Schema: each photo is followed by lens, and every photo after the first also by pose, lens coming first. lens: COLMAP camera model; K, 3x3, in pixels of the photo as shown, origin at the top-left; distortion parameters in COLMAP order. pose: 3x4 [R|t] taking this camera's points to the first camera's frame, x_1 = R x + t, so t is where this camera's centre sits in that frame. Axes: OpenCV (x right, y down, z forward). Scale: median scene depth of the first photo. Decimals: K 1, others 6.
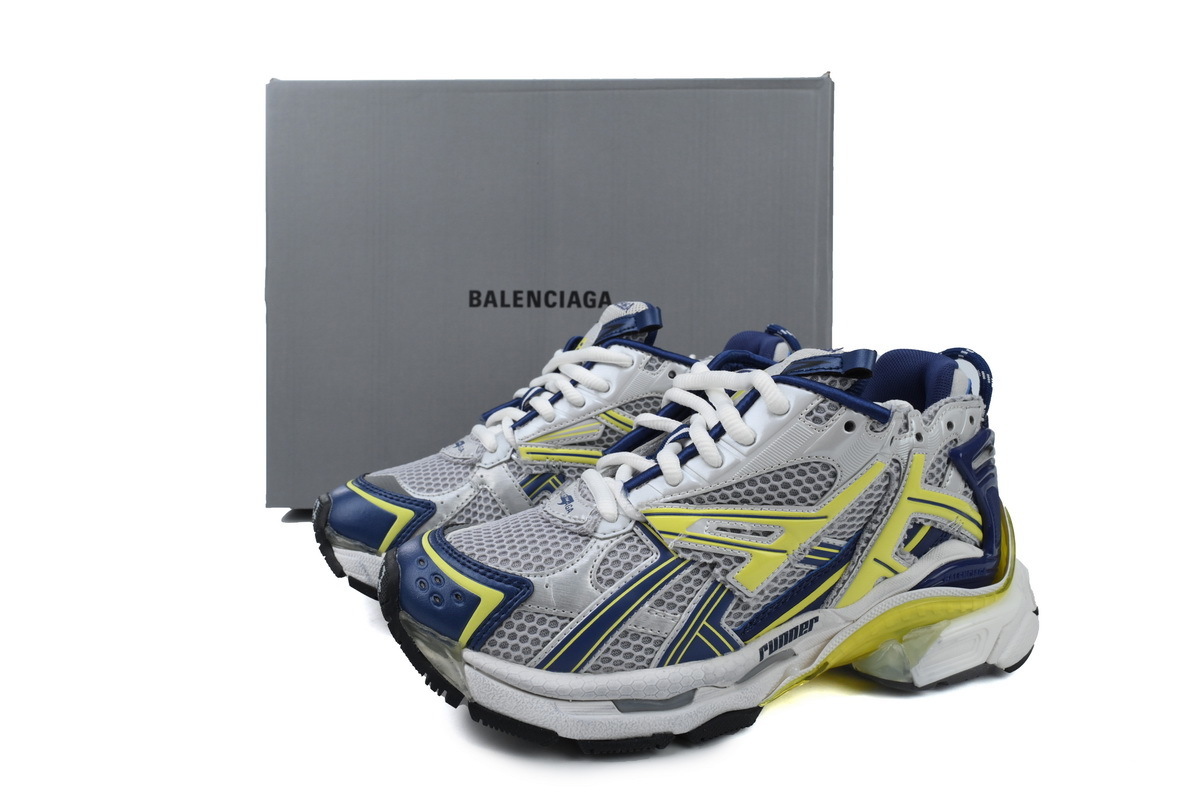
lens RADIAL K [[888.7, 0, 600.0], [0, 888.7, 400.0], [0, 0, 1]] dist [0.004409, -0.000650]
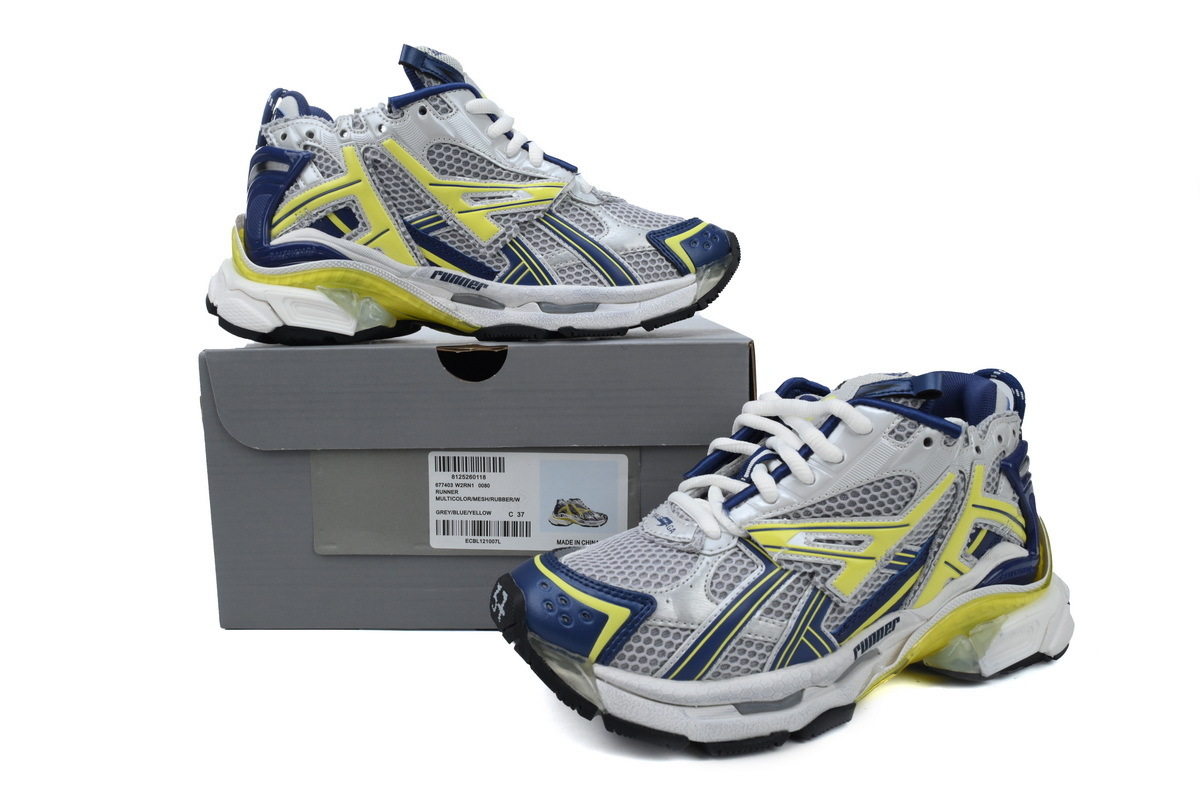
lens RADIAL K [[888.7, 0, 600.0], [0, 888.7, 400.0], [0, 0, 1]] dist [0.004409, -0.000650]
pose [[0.995199, -0.034404, 0.091621, -0.224507], [0.037596, 0.998737, -0.033340, -0.001367], [-0.090358, 0.036625, 0.995236, -0.072403]]
